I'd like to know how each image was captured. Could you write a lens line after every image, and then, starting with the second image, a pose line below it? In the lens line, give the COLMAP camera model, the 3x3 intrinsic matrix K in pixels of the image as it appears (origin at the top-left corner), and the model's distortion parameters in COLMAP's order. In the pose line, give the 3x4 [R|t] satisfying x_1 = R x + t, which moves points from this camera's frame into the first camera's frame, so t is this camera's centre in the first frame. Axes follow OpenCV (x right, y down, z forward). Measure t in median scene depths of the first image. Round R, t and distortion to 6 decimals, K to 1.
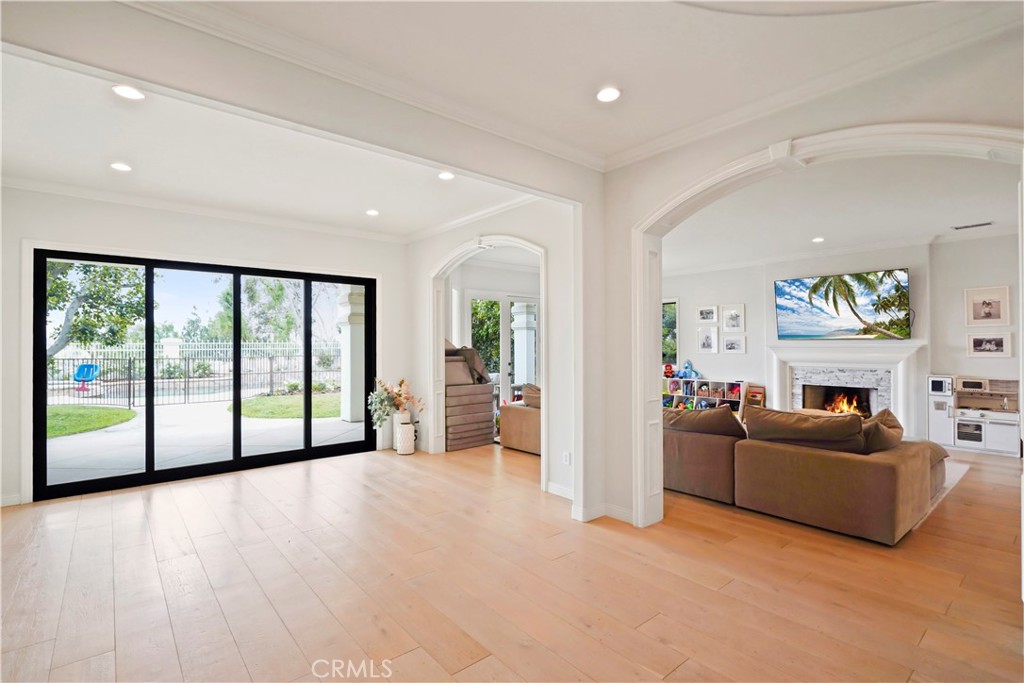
lens RADIAL K [[486.1, 0, 485.5], [0, 486.1, 341.0], [0, 0, 1]] dist [-0.002767, 0.003892]
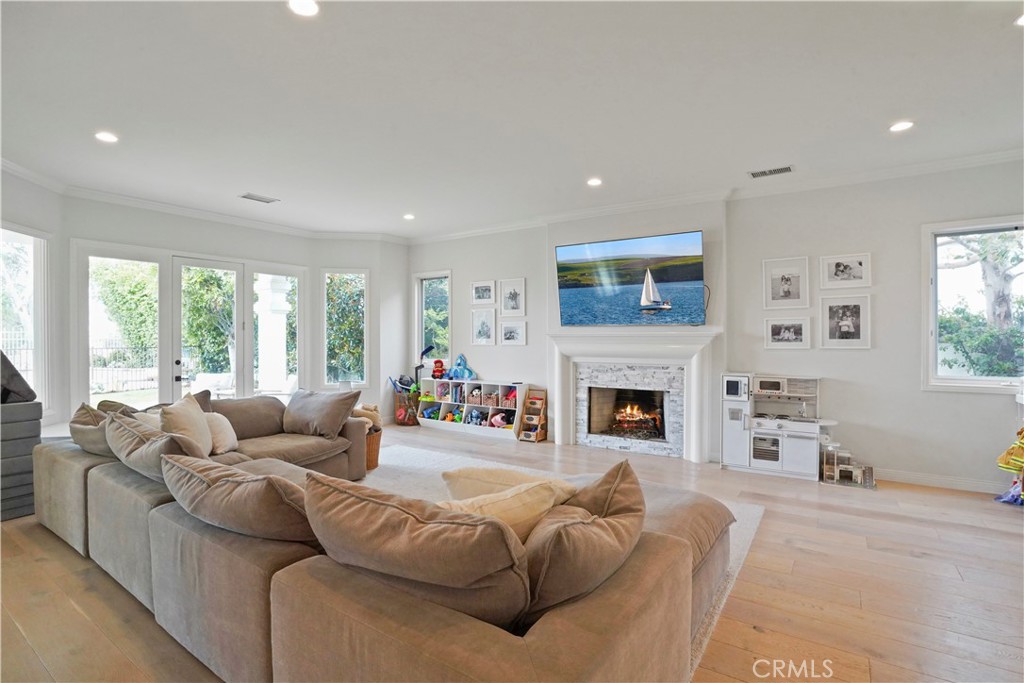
lens RADIAL K [[486.1, 0, 510.9], [0, 486.1, 336.4], [0, 0, 1]] dist [-0.002767, 0.003892]
pose [[0.960535, 0.006436, 0.278083, 0.332968], [-0.007165, 0.999973, 0.001607, 0.012143], [-0.278066, -0.003536, 0.960556, 0.318992]]
